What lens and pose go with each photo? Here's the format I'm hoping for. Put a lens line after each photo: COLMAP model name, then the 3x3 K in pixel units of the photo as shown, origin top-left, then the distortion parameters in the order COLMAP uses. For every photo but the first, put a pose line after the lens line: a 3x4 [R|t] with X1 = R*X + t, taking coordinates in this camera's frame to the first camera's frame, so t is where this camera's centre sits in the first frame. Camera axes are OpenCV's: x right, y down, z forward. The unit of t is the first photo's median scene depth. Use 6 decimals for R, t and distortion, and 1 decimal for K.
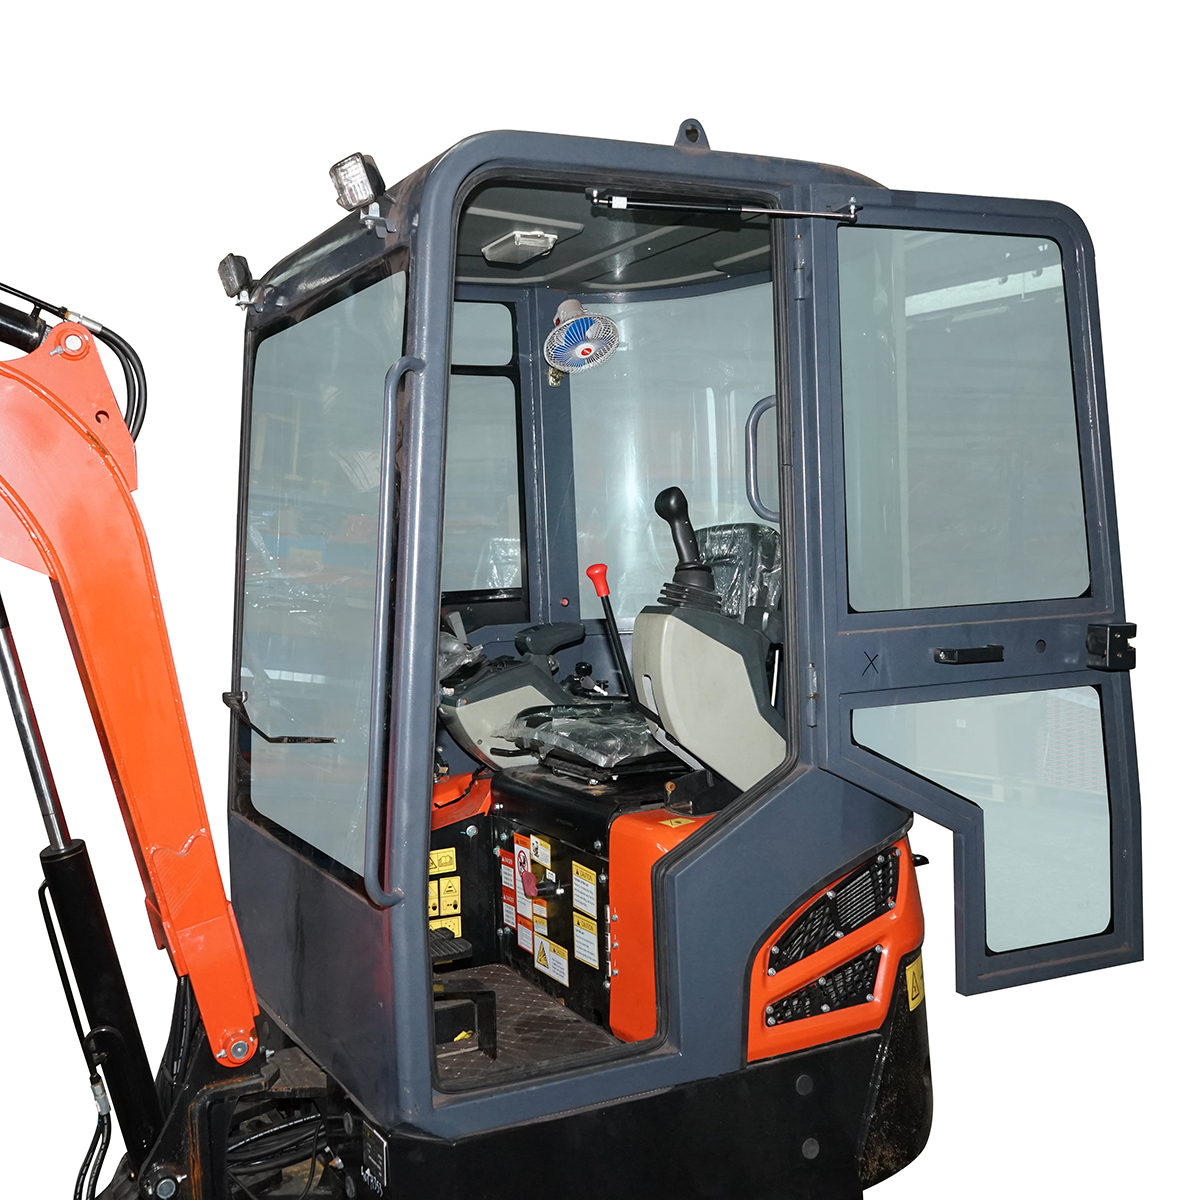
lens RADIAL K [[1419.0, 0, 600.0], [0, 1419.0, 600.0], [0, 0, 1]] dist [0.012719, -0.024436]
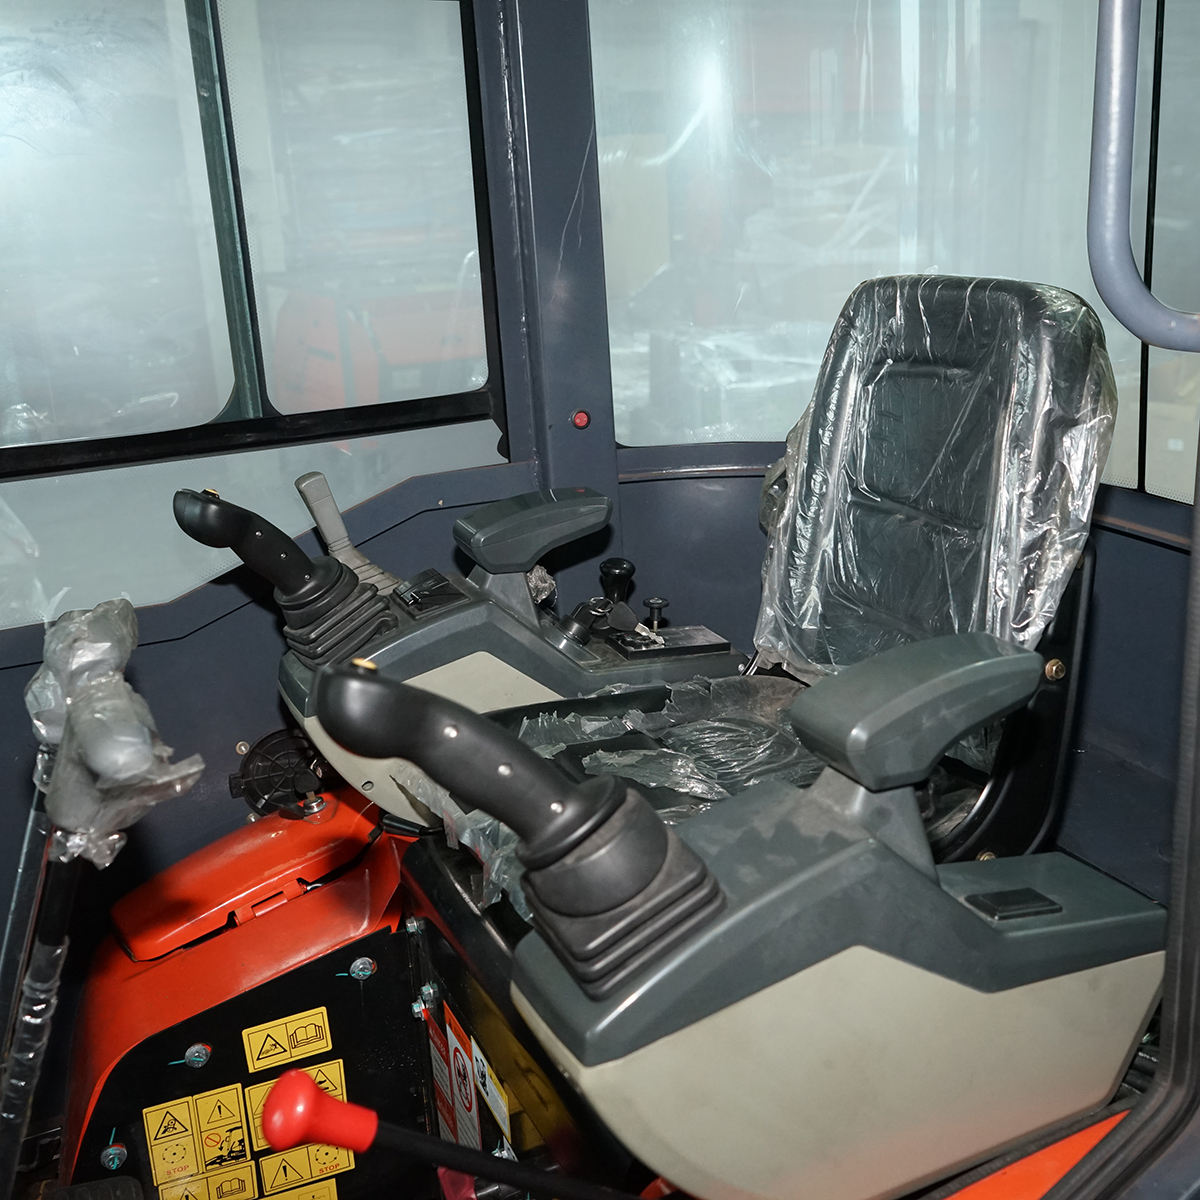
lens RADIAL K [[1508.5, 0, 600.7], [0, 1508.5, 556.2], [0, 0, 1]] dist [-0.044703, -0.020629]
pose [[0.996012, -0.001700, -0.089204, 0.029508], [0.021267, 0.975523, 0.218867, -0.071178], [0.086649, -0.219892, 0.971669, 0.567421]]
